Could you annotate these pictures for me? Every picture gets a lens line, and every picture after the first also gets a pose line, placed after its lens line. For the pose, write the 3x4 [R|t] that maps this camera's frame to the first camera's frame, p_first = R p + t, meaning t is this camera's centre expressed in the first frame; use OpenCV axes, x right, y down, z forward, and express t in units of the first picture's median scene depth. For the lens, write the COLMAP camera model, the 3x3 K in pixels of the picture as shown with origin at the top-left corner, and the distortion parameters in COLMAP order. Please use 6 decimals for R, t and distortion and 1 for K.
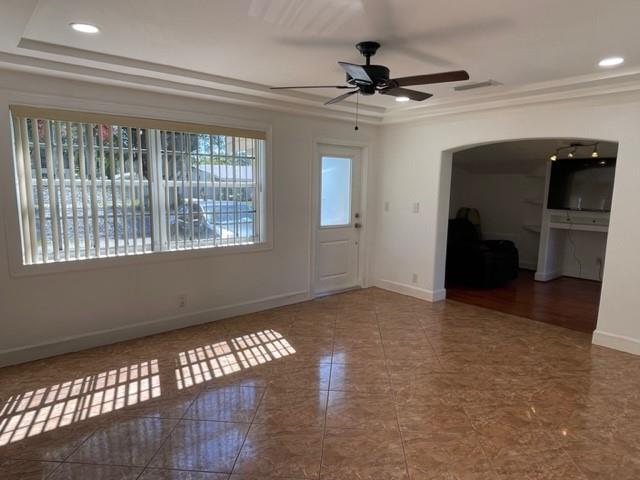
lens RADIAL K [[414.0, 0, 321.2], [0, 414.0, 245.7], [0, 0, 1]] dist [0.007126, -0.002848]
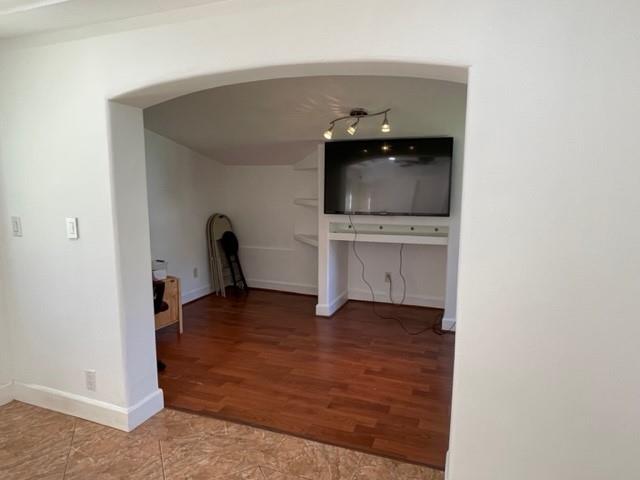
lens RADIAL K [[406.4, 0, 321.2], [0, 406.4, 242.5], [0, 0, 1]] dist [-0.029534, -0.000870]
pose [[0.872369, -0.080056, 0.482248, 0.257198], [0.082582, 0.996455, 0.016030, -0.063413], [-0.481822, 0.025841, 0.875888, 0.500708]]
